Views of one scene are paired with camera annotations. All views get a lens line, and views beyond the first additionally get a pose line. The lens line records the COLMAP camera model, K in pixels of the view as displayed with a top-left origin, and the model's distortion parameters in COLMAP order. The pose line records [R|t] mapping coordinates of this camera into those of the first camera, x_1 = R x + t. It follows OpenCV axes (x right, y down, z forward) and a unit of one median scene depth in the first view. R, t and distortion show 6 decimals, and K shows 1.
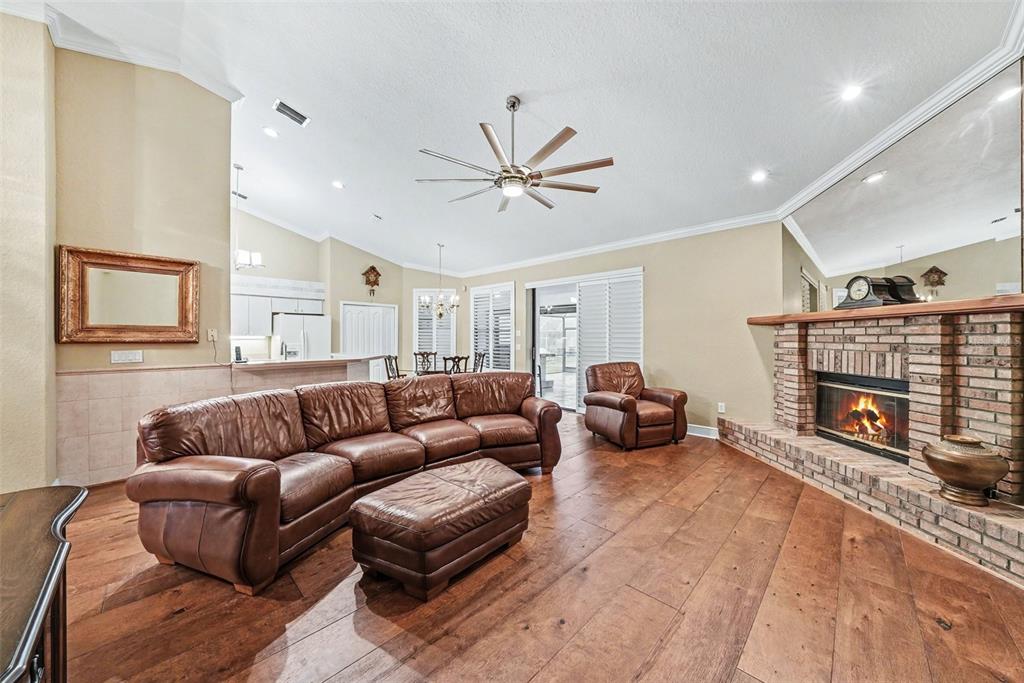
lens RADIAL K [[367.7, 0, 515.0], [0, 367.7, 336.6], [0, 0, 1]] dist [-0.029783, 0.005667]
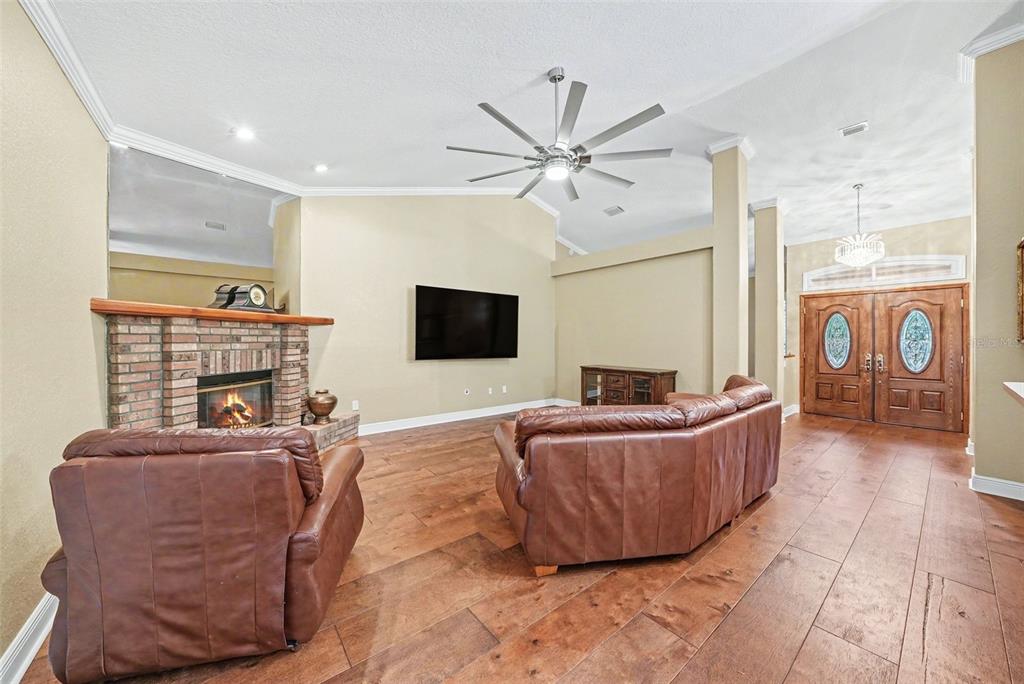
lens RADIAL K [[369.6, 0, 512.5], [0, 369.6, 334.8], [0, 0, 1]] dist [-0.047190, 0.011296]
pose [[-0.987857, 0.005337, 0.155273, -0.024785], [0.003199, 0.999897, -0.014019, 0.011757], [-0.155332, -0.013352, -0.987772, 1.898170]]
